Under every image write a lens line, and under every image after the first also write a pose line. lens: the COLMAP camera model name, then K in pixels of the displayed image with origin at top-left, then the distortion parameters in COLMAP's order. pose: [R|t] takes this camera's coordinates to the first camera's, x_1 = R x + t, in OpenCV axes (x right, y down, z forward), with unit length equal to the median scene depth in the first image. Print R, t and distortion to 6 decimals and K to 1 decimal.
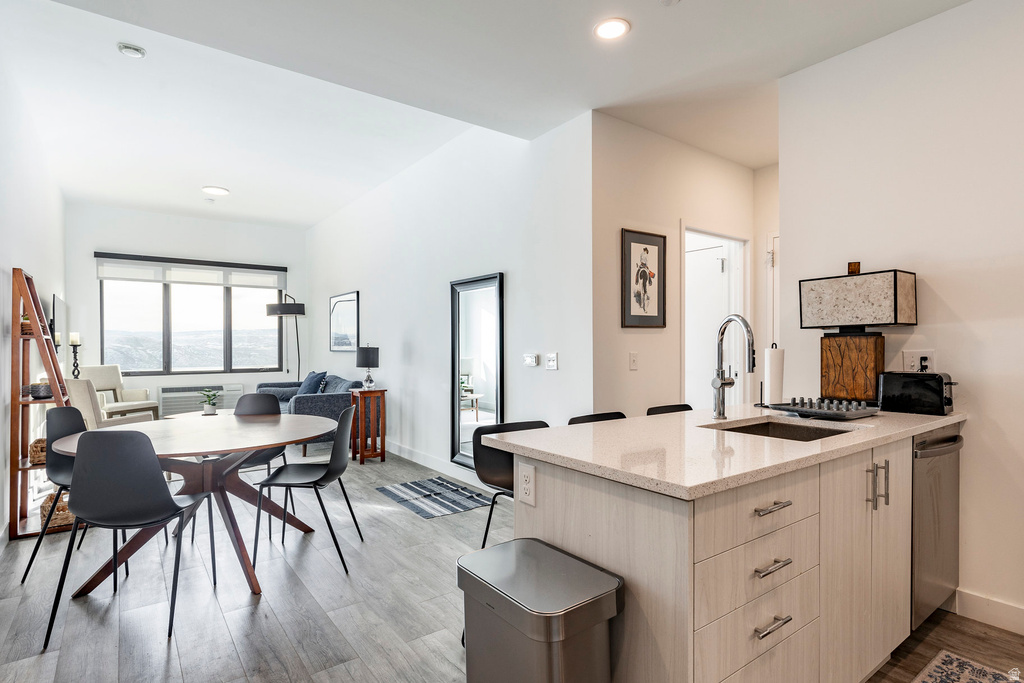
lens RADIAL K [[534.1, 0, 515.3], [0, 534.1, 351.3], [0, 0, 1]] dist [0.016907, 0.000239]
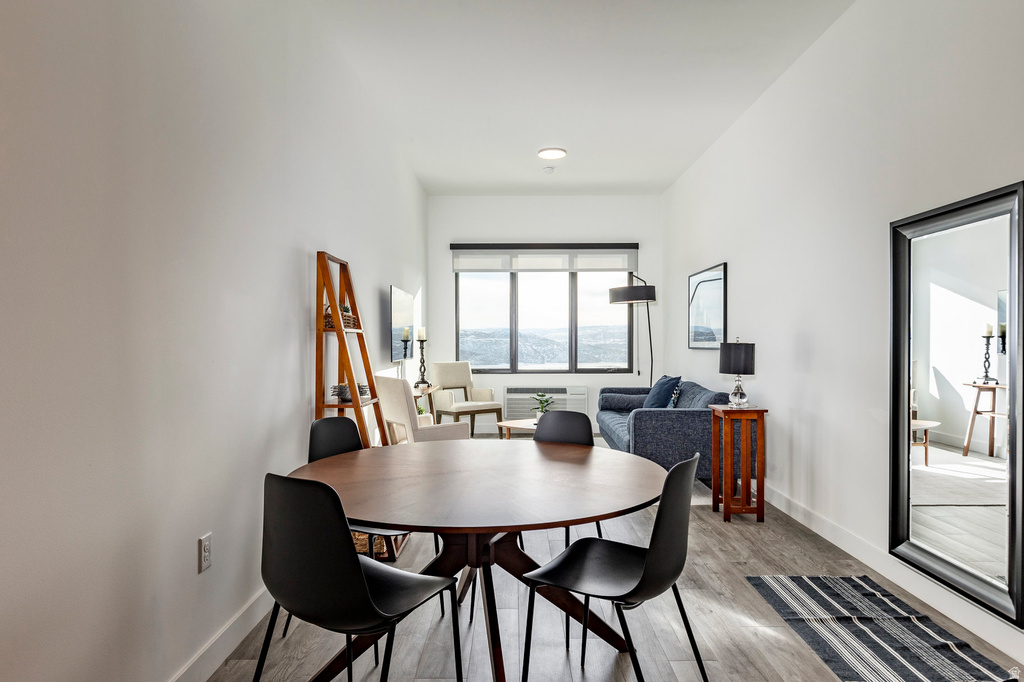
lens RADIAL K [[597.9, 0, 515.9], [0, 597.9, 345.4], [0, 0, 1]] dist [-0.001817, 0.000098]
pose [[0.802398, 0.003670, -0.596778, -0.055817], [-0.006188, 0.999978, -0.002171, -0.001383], [0.596757, 0.005435, 0.802403, 0.247991]]
